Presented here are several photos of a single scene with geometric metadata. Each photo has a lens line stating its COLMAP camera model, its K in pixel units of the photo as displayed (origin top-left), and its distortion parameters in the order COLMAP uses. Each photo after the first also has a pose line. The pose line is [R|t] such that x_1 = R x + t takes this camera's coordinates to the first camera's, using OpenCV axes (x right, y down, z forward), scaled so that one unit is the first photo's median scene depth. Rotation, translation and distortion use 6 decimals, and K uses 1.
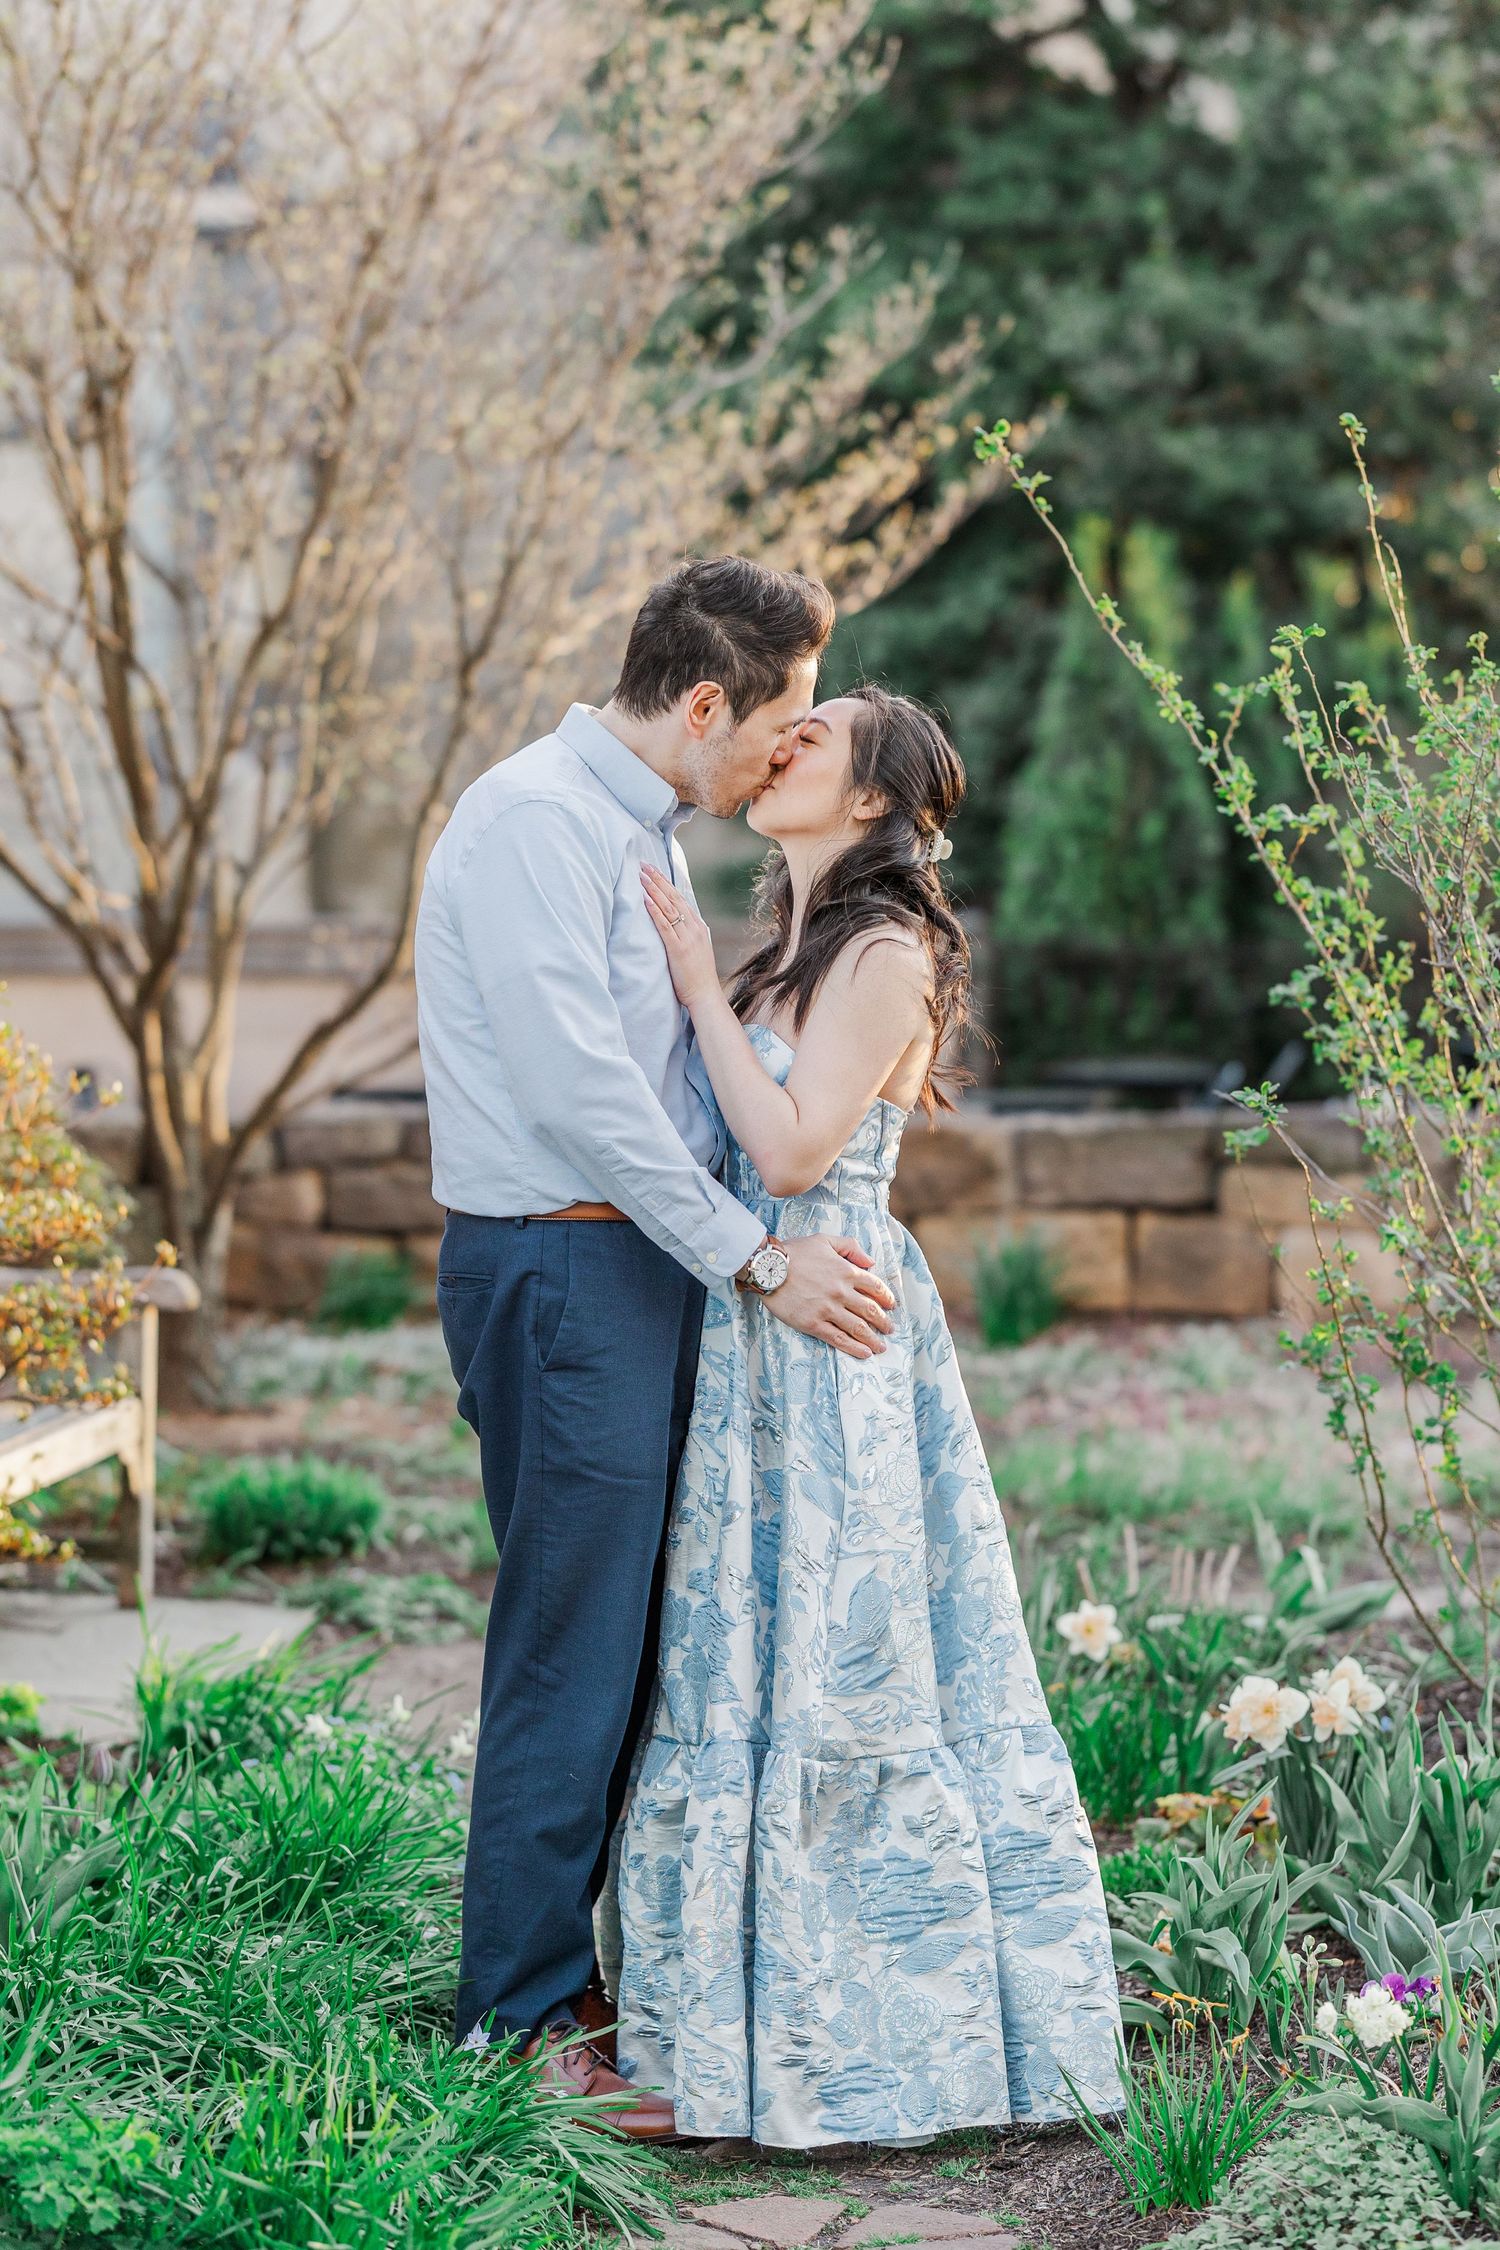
lens RADIAL K [[6950.7, 0, 750.0], [0, 6950.7, 1125.0], [0, 0, 1]] dist [-0.178568, 2.431988]
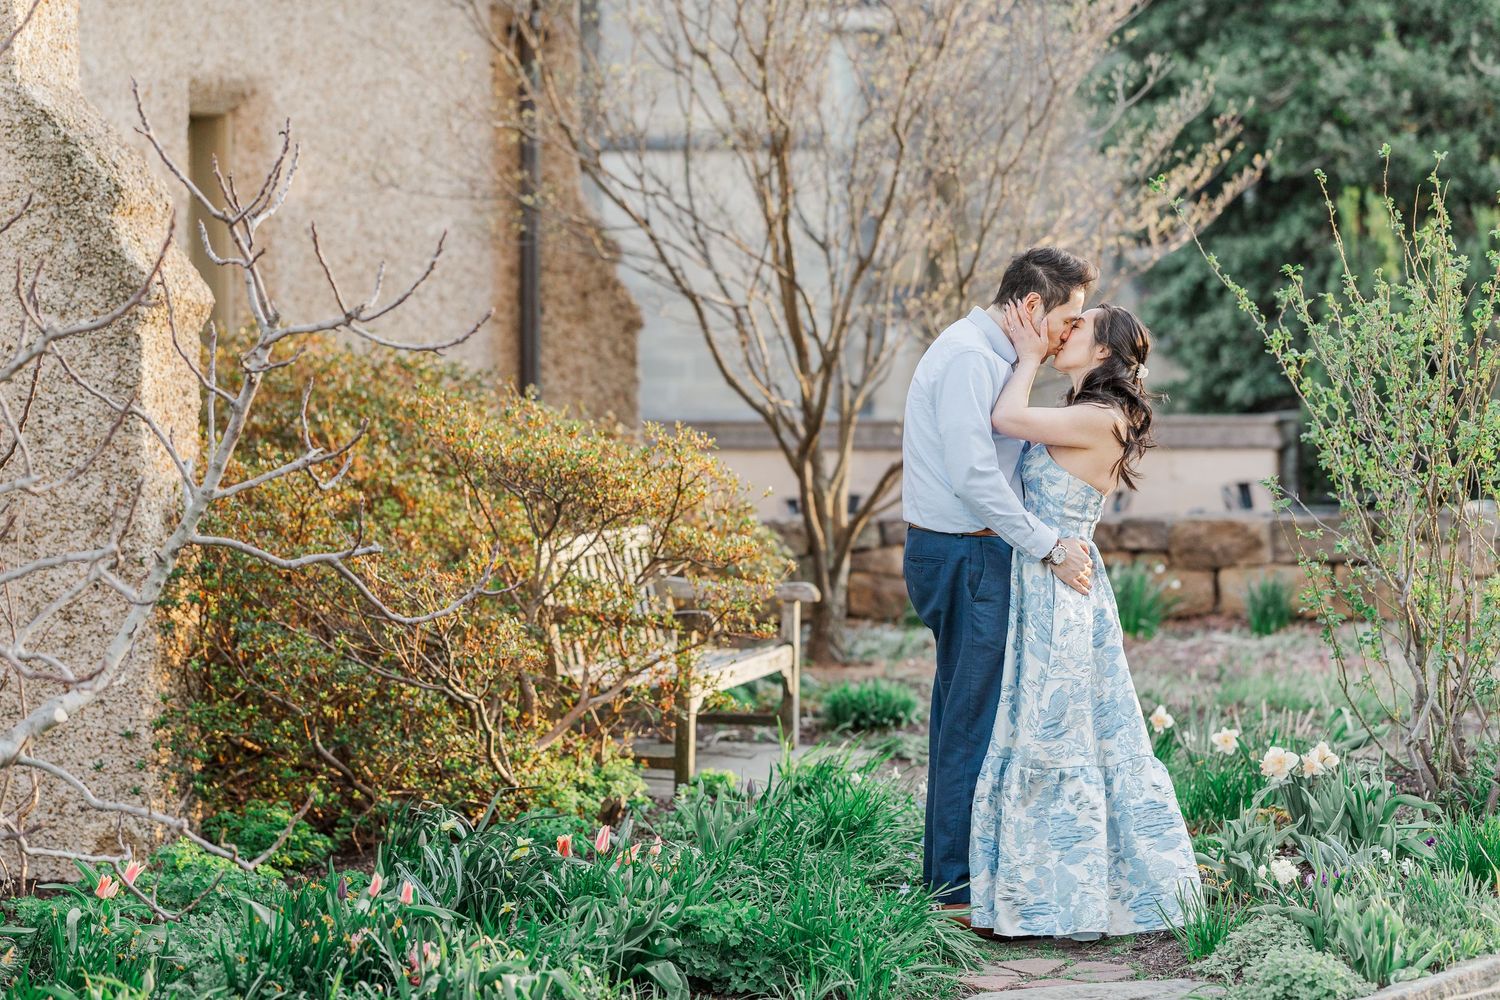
lens RADIAL K [[3810.7, 0, 750.0], [0, 3810.7, 500.0], [0, 0, 1]] dist [-0.046463, 8.526606]
pose [[0.994280, -0.006502, -0.106609, 0.018657], [0.005691, 0.999952, -0.007916, 0.005061], [0.106655, 0.007264, 0.994270, -0.110254]]
